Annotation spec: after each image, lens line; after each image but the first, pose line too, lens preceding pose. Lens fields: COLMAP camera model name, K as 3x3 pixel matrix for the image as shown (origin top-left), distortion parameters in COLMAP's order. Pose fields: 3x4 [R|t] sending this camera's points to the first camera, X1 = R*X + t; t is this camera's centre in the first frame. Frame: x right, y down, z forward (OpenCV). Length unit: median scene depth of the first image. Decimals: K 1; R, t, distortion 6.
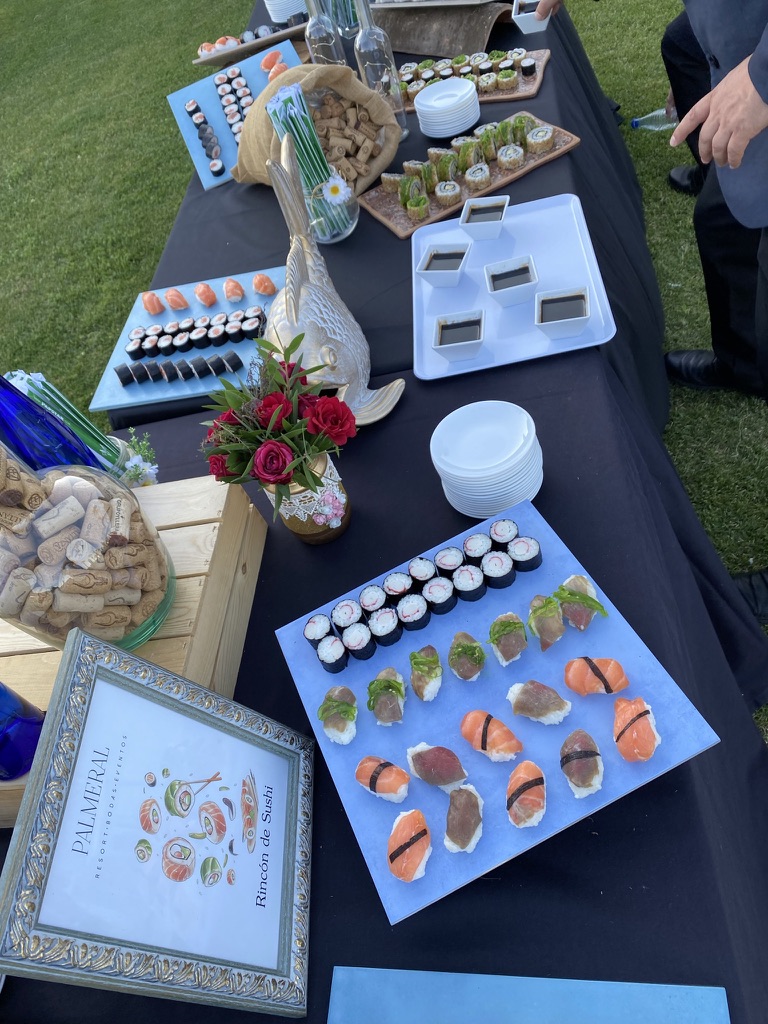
lens RADIAL K [[740.3, 0, 384.0], [0, 740.3, 512.0], [0, 0, 1]] dist [0.003130, 0.000977]
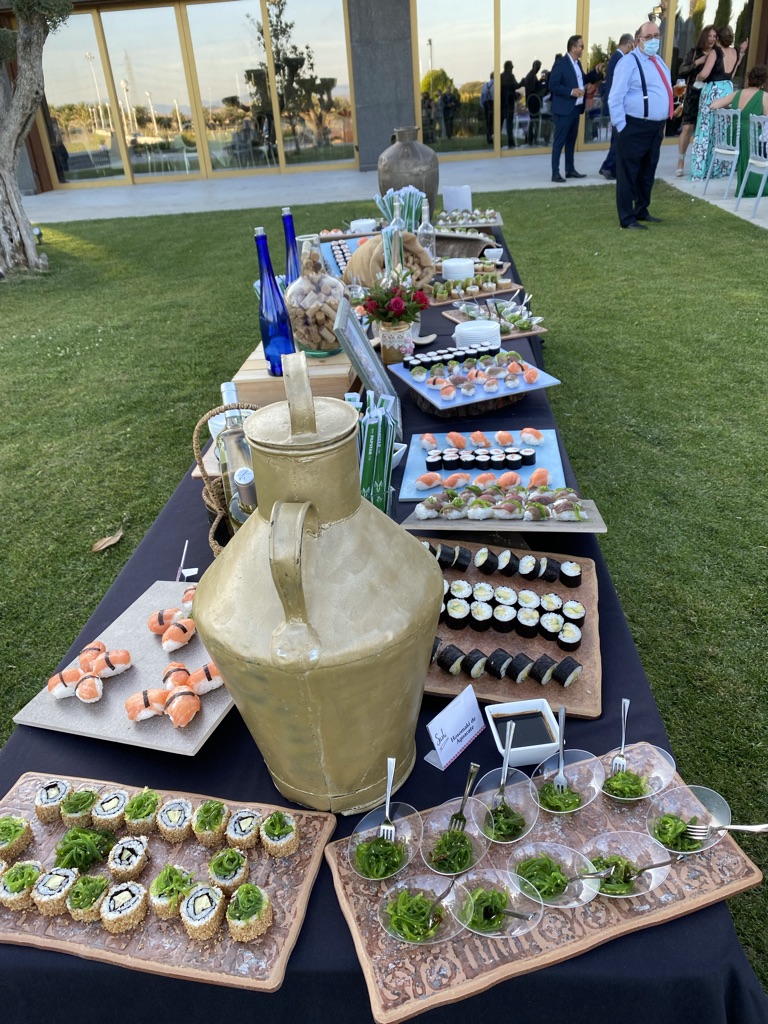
lens RADIAL K [[740.3, 0, 384.0], [0, 740.3, 512.0], [0, 0, 1]] dist [0.003130, 0.000977]
pose [[0.982147, 0.175357, 0.068098, -0.104030], [-0.138822, 0.919923, -0.366701, 0.643079], [-0.126949, 0.350701, 0.927843, -0.453636]]
